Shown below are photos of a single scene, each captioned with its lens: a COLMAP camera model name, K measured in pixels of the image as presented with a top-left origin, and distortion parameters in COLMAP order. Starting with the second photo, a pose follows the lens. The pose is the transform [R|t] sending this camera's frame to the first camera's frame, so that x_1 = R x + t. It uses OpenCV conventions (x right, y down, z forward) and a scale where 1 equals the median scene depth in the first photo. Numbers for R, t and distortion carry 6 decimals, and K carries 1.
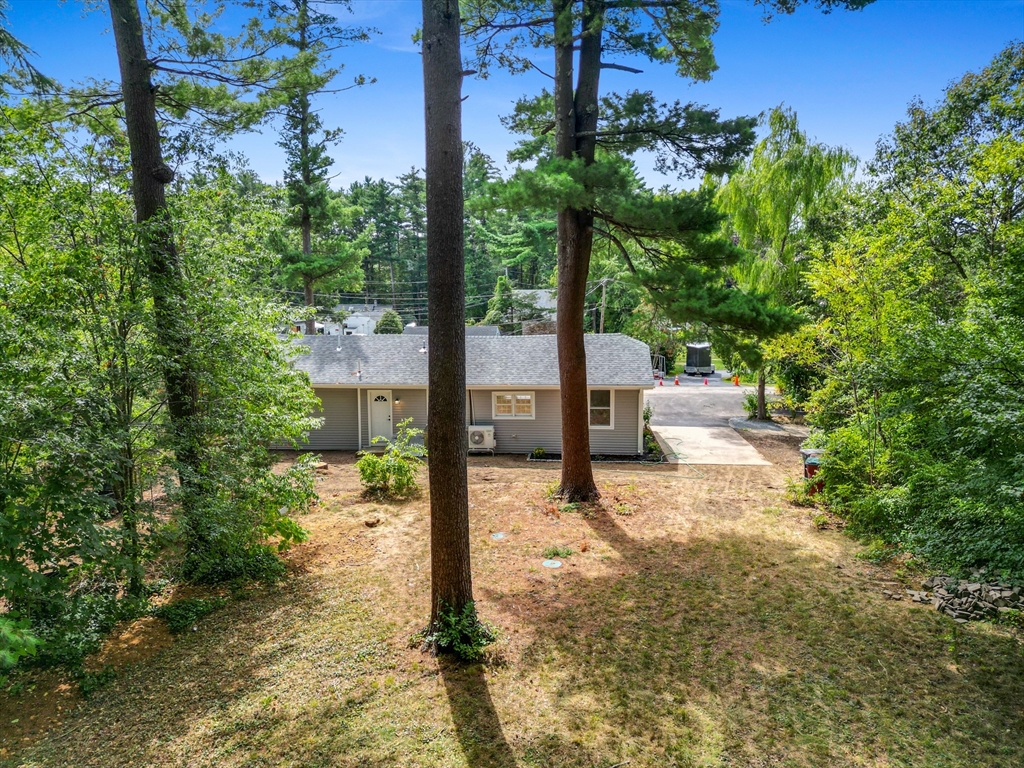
lens RADIAL K [[716.3, 0, 513.1], [0, 716.3, 380.5], [0, 0, 1]] dist [0.066467, -0.054118]
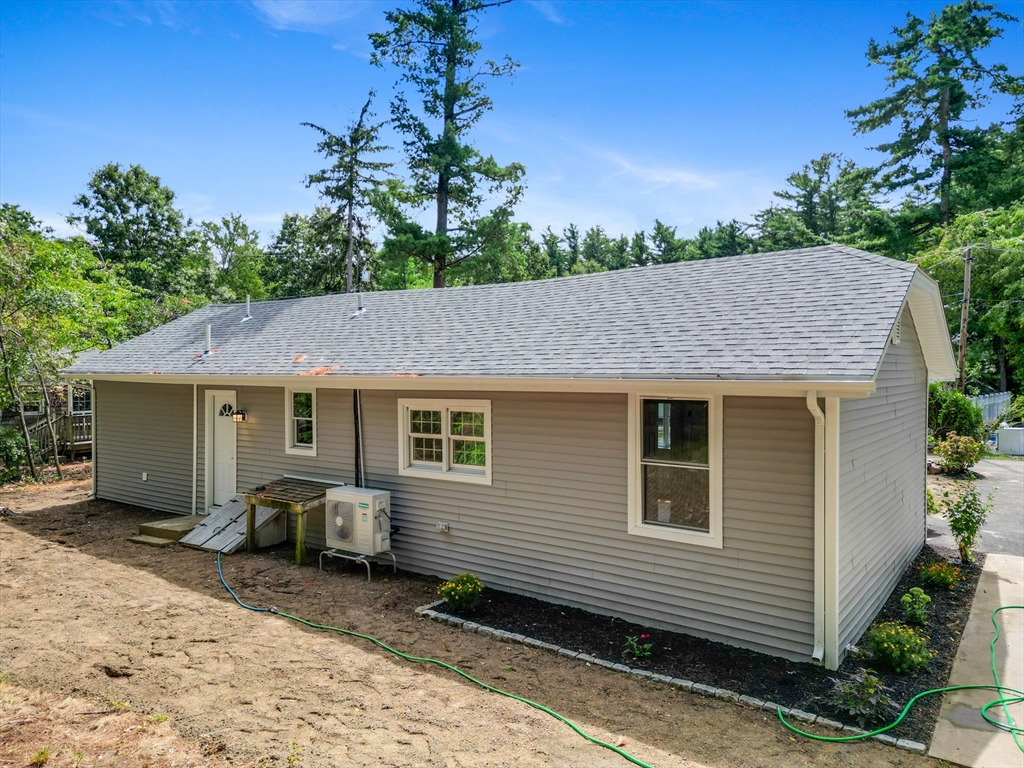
lens RADIAL K [[716.3, 0, 513.1], [0, 716.3, 380.5], [0, 0, 1]] dist [0.066467, -0.054118]
pose [[0.851797, 0.013719, -0.523693, 0.206259], [-0.071744, 0.993293, -0.090673, 0.035305], [0.518937, 0.114807, 0.847068, 0.708140]]
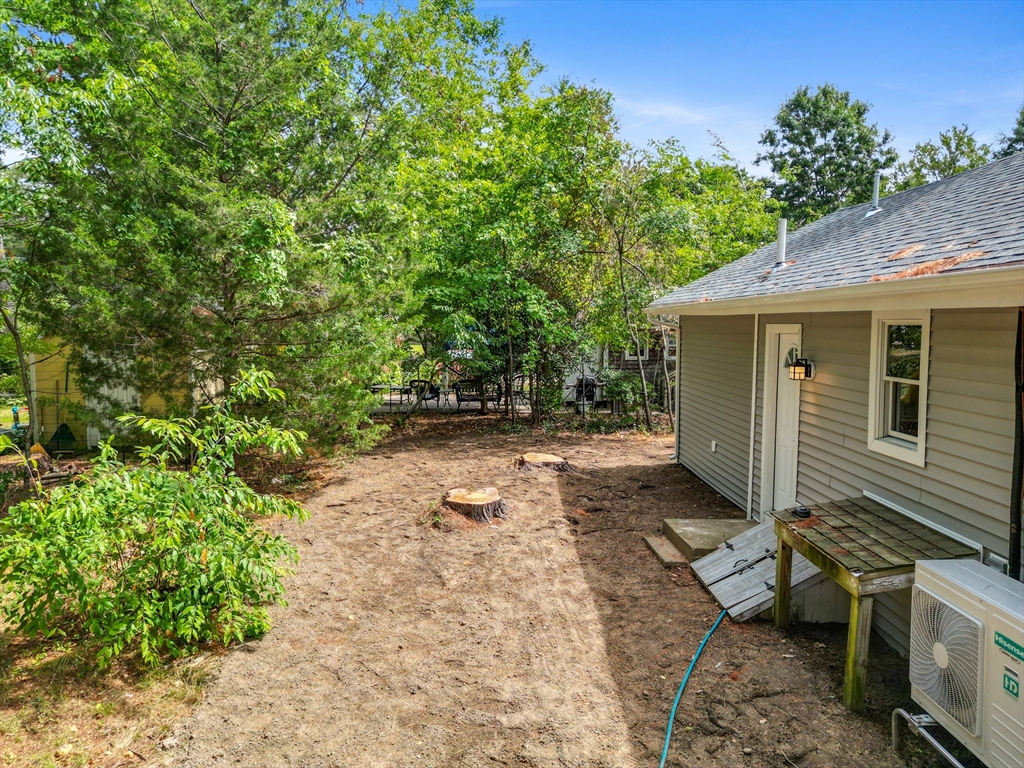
lens RADIAL K [[716.3, 0, 513.1], [0, 716.3, 380.5], [0, 0, 1]] dist [0.066467, -0.054118]
pose [[0.095240, 0.083480, -0.991948, 0.073377], [-0.125643, 0.989516, 0.071212, 0.027556], [0.987493, 0.117849, 0.104730, 0.871224]]
